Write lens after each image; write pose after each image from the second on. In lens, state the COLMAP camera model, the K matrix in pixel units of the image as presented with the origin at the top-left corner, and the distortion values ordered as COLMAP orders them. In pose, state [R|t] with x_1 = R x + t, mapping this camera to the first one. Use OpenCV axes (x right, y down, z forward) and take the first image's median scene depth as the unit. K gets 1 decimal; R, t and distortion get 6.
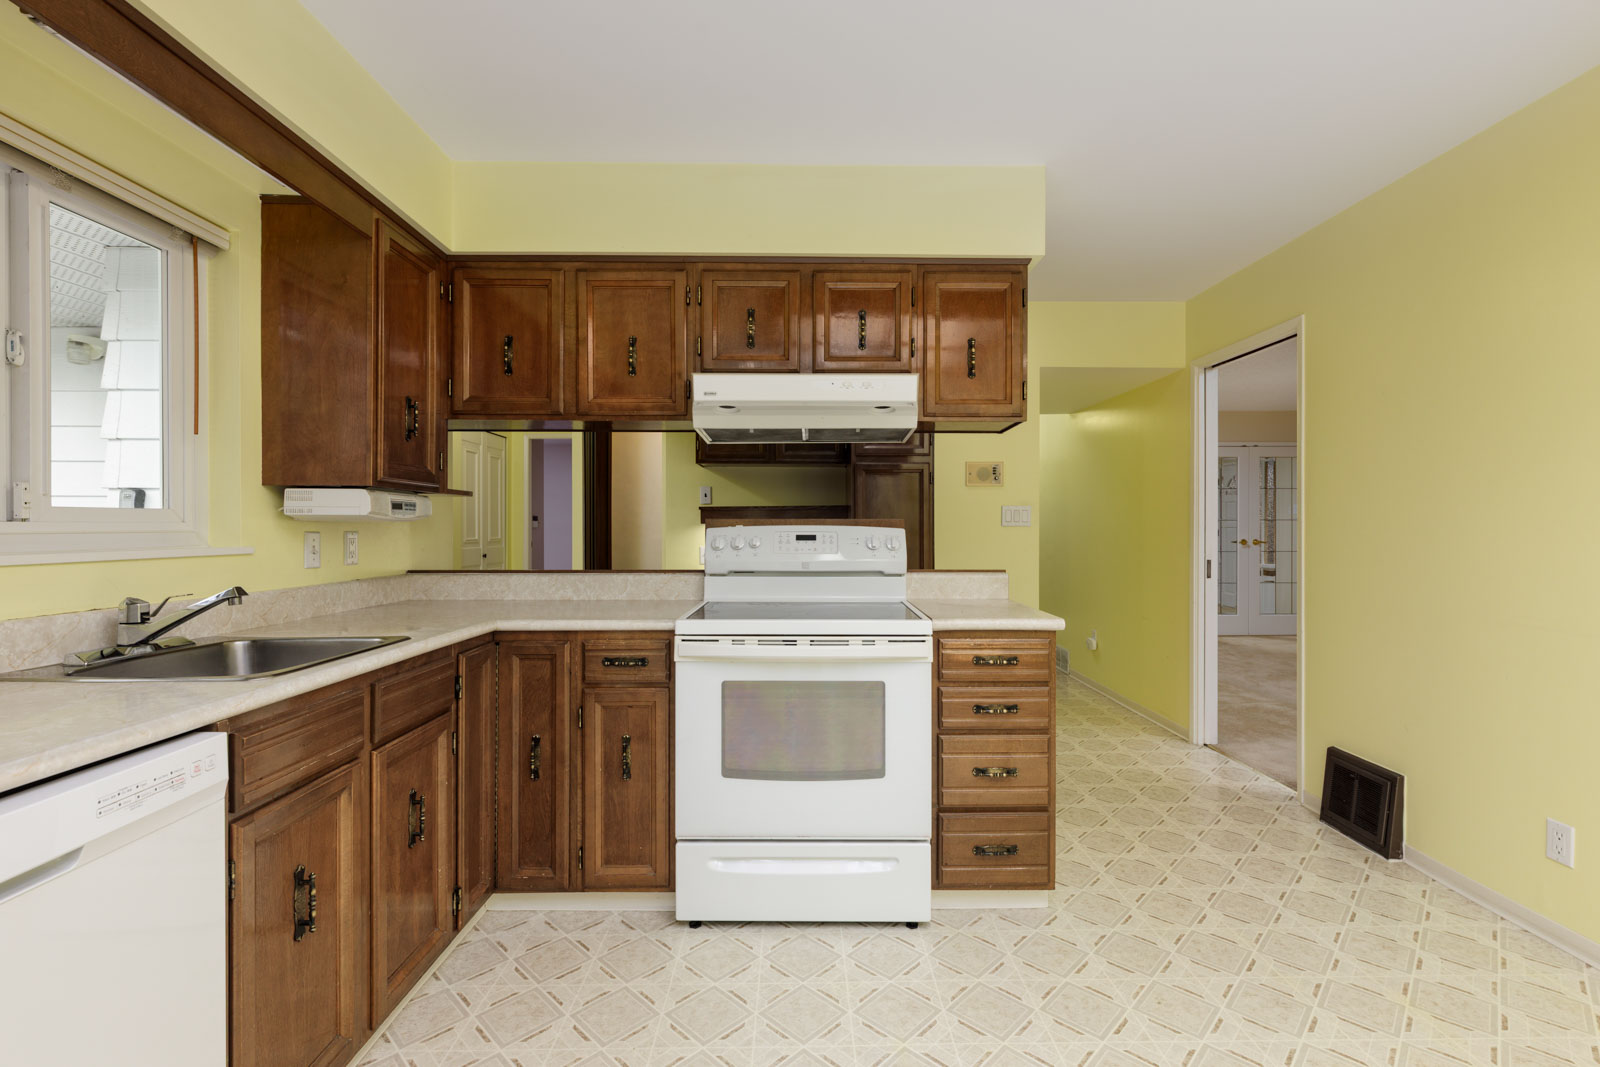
lens RADIAL K [[705.2, 0, 800.0], [0, 705.2, 533.5], [0, 0, 1]] dist [0.000938, 0.000042]
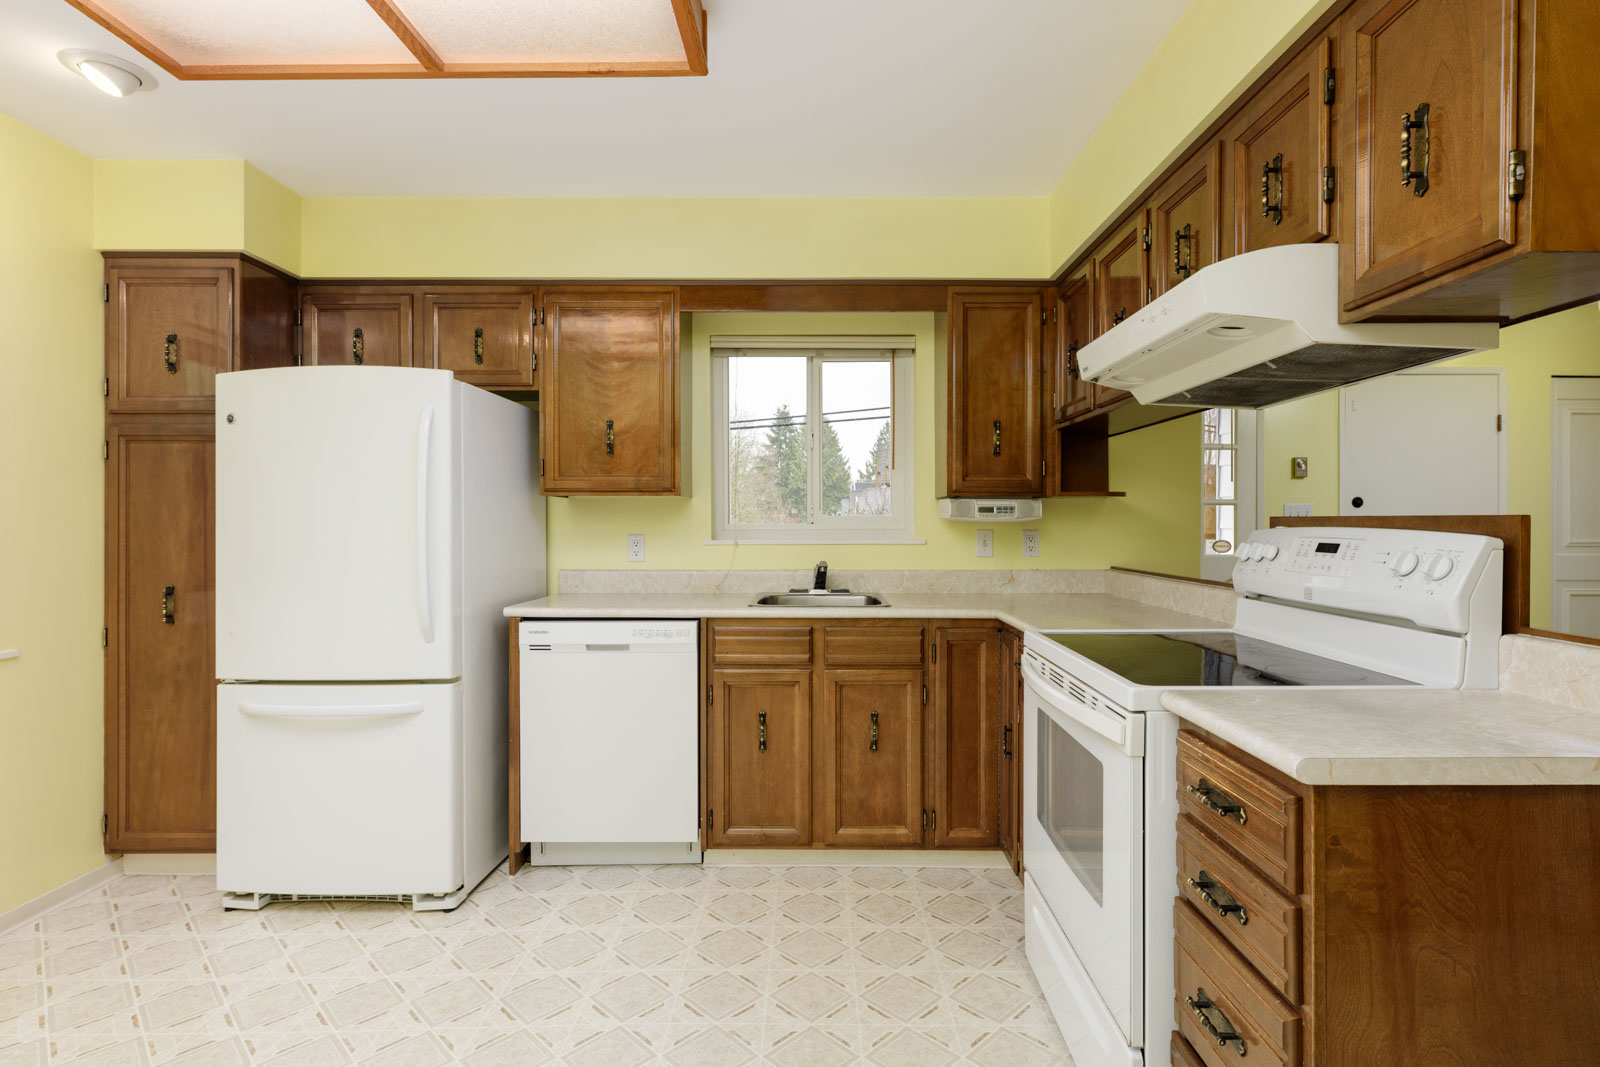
lens RADIAL K [[801.7, 0, 828.5], [0, 801.7, 526.9], [0, 0, 1]] dist [-0.002393, -0.000213]
pose [[0.001467, 0.006447, -0.999978, 0.876288], [-0.007870, 0.999948, 0.006436, -0.016541], [0.999968, 0.007861, 0.001518, 0.738763]]
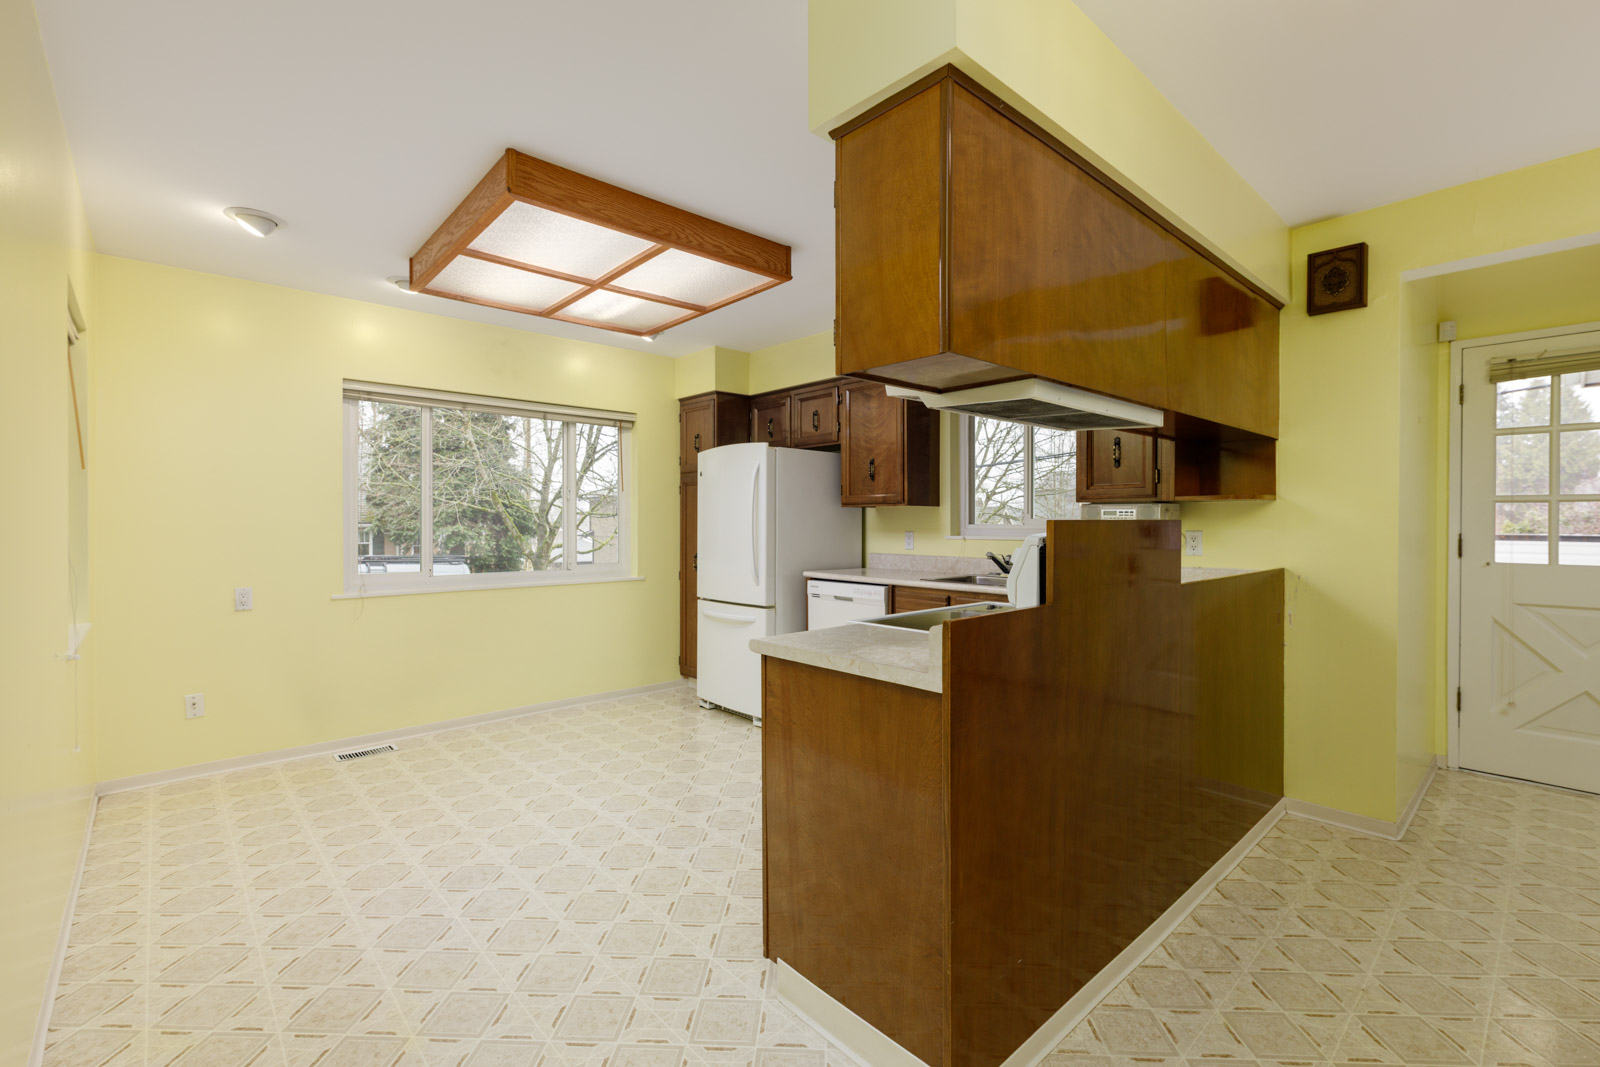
lens RADIAL K [[705.2, 0, 800.0], [0, 705.2, 533.5], [0, 0, 1]] dist [0.000938, 0.000042]
pose [[-0.740271, 0.011967, -0.672202, 0.942144], [-0.004865, 0.999720, 0.023156, -0.029124], [0.672291, 0.020412, -0.740005, 1.714304]]
